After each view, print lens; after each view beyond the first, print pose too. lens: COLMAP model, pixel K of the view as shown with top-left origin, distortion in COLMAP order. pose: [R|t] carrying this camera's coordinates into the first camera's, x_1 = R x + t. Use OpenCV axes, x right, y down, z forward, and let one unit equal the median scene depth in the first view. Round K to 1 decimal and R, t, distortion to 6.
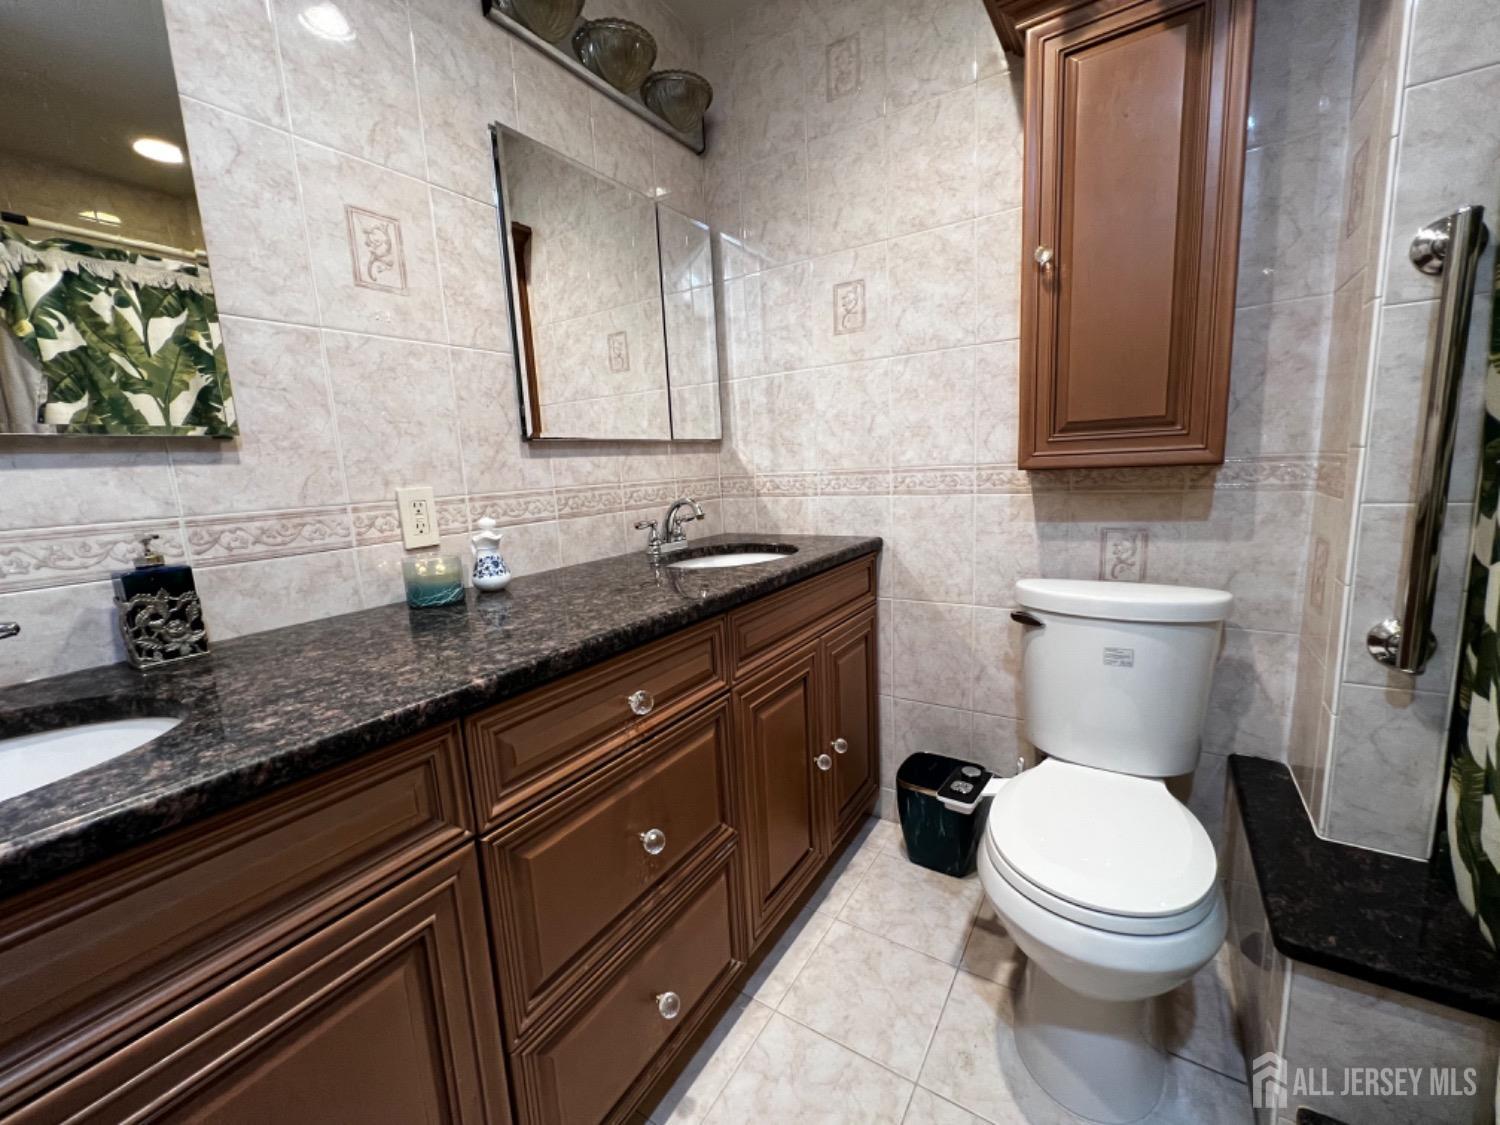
lens RADIAL K [[600.2, 0, 751.0], [0, 600.2, 558.7], [0, 0, 1]] dist [-0.000902, -0.000205]
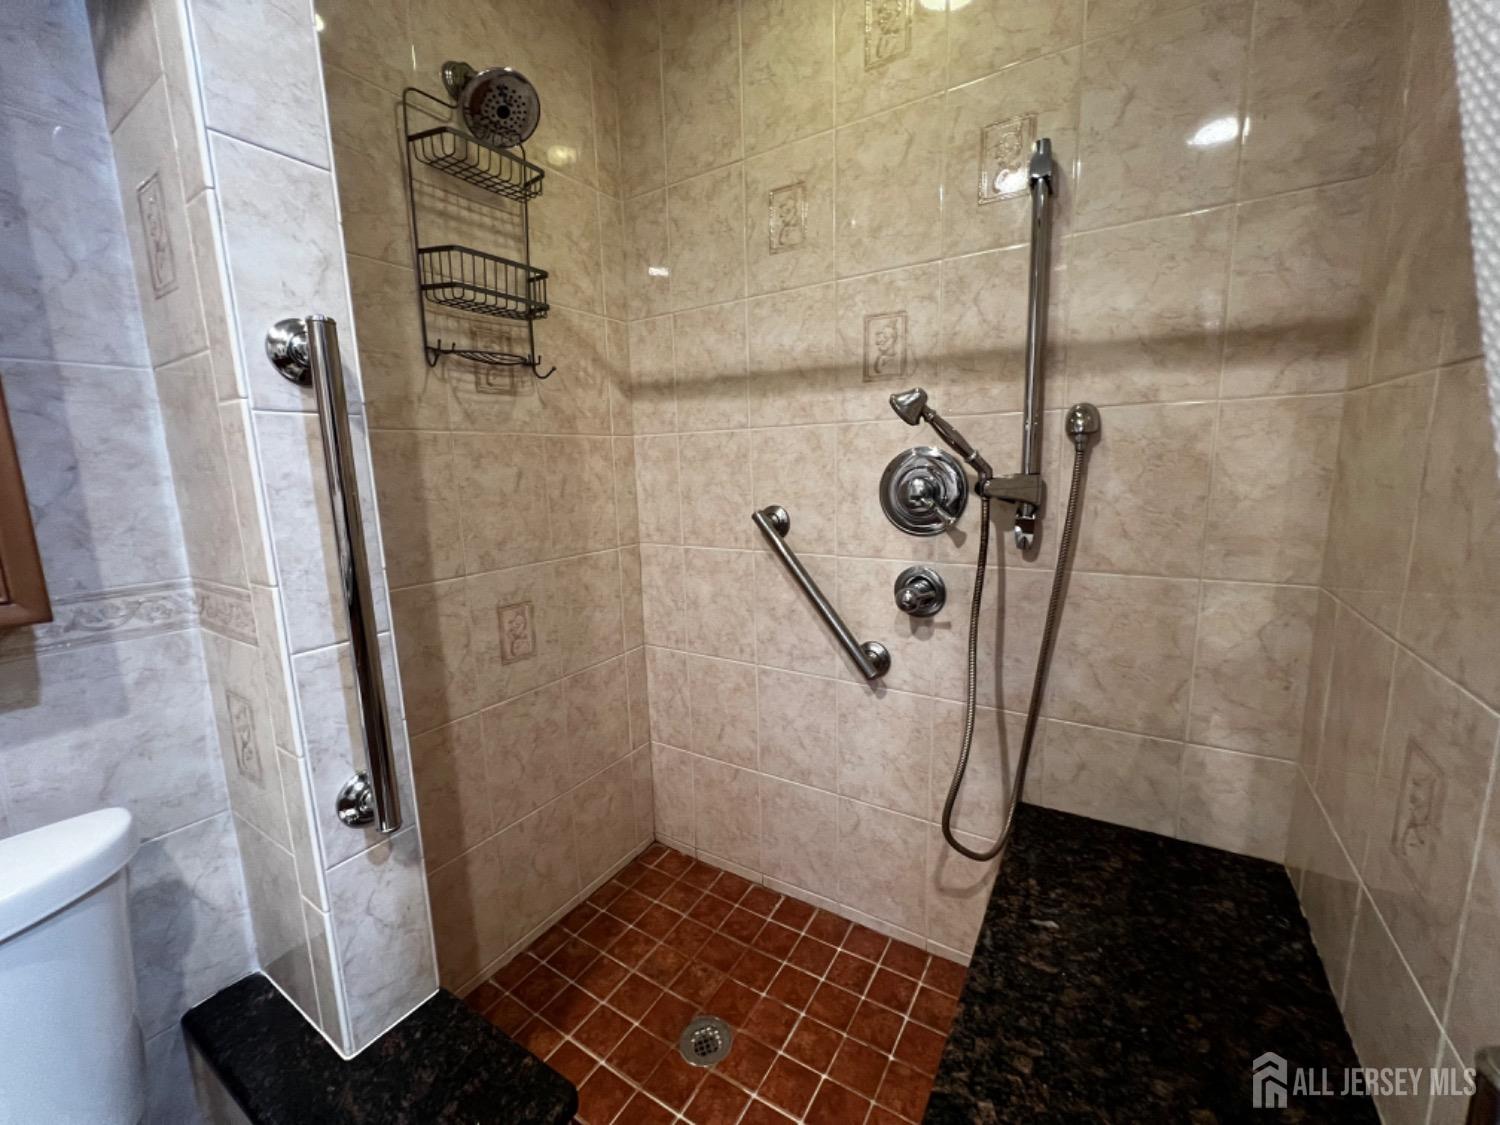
lens RADIAL K [[600.2, 0, 751.0], [0, 600.2, 558.7], [0, 0, 1]] dist [-0.000902, -0.000205]
pose [[-0.016378, -0.108942, 0.993913, 0.192719], [0.186356, 0.976296, 0.110082, -0.151563], [-0.982346, 0.187025, 0.004312, 0.303579]]
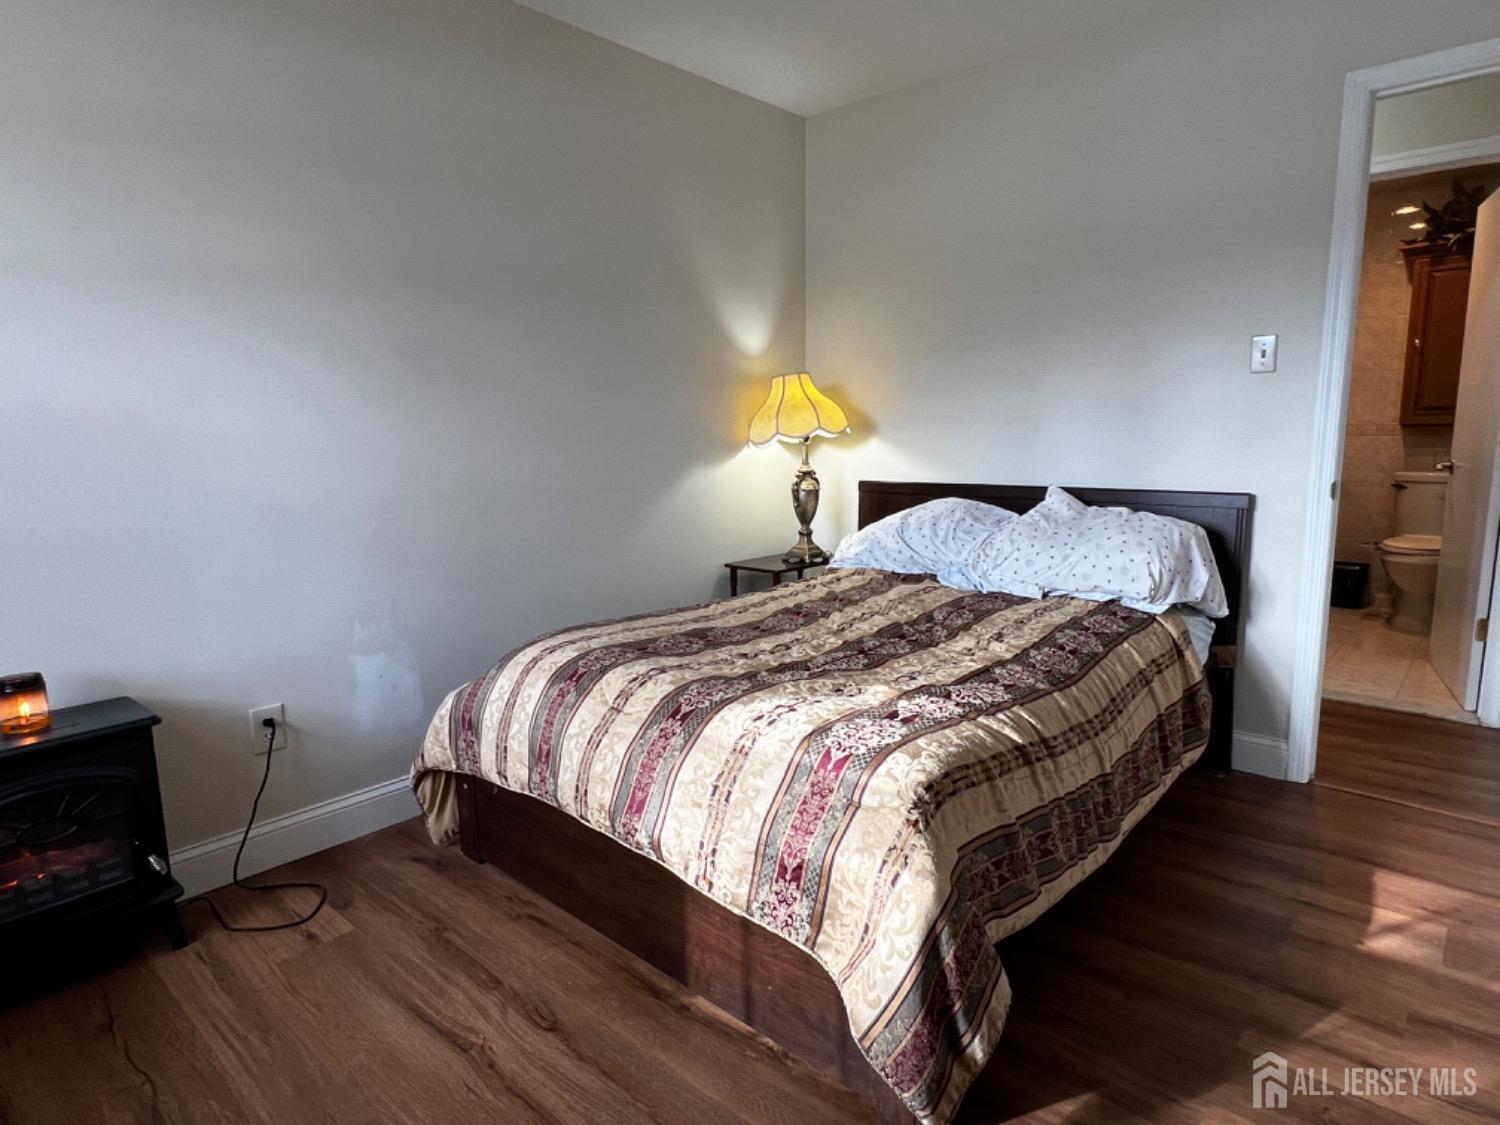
lens RADIAL K [[863.4, 0, 744.0], [0, 863.4, 561.6], [0, 0, 1]] dist [-0.001718, 0.000460]
pose [[0.986023, 0.056485, -0.156744, -1.550371], [-0.055027, 0.998392, 0.013633, 0.488814], [0.157262, -0.004817, 0.987545, -2.798785]]
